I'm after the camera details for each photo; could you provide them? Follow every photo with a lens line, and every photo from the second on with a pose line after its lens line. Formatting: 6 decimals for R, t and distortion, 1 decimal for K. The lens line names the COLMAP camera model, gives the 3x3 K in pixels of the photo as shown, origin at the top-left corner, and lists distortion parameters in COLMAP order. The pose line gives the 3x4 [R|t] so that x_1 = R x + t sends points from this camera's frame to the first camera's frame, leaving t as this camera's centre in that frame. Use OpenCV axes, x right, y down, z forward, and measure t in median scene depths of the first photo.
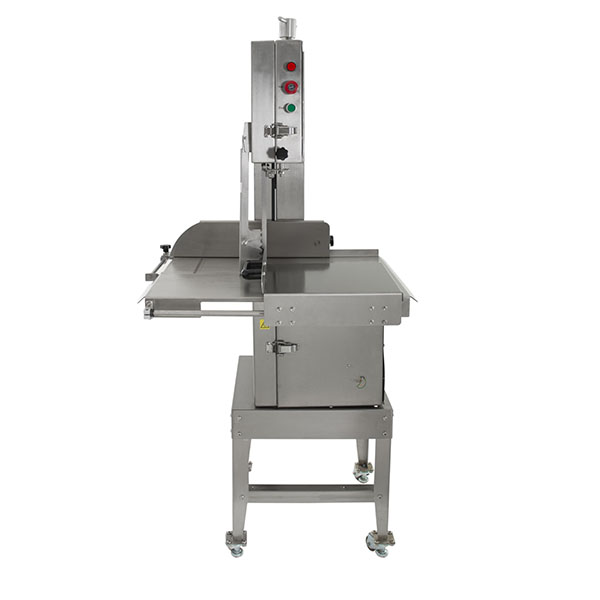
lens RADIAL K [[704.5, 0, 300.0], [0, 704.5, 300.0], [0, 0, 1]] dist [-0.018733, -0.015204]
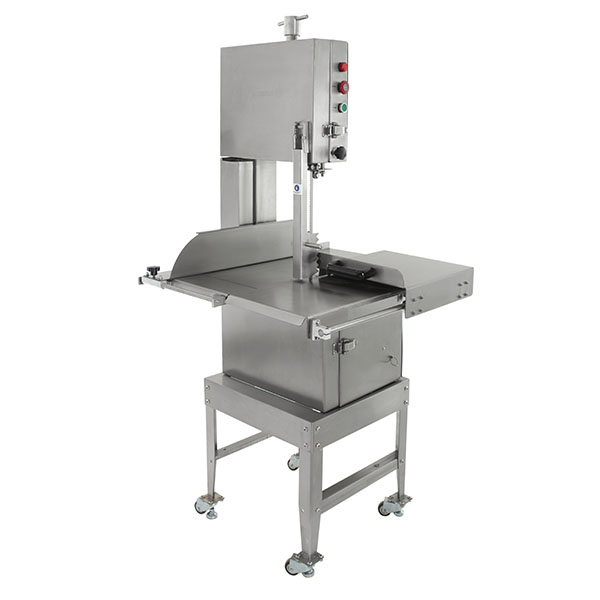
lens RADIAL K [[687.6, 0, 300.0], [0, 687.6, 278.5], [0, 0, 1]] dist [-0.000649, -0.005728]
pose [[0.714719, -0.152119, 0.682669, -0.708171], [0.167543, 0.984880, 0.044051, -0.078213], [-0.679048, 0.082892, 0.729399, 0.313427]]
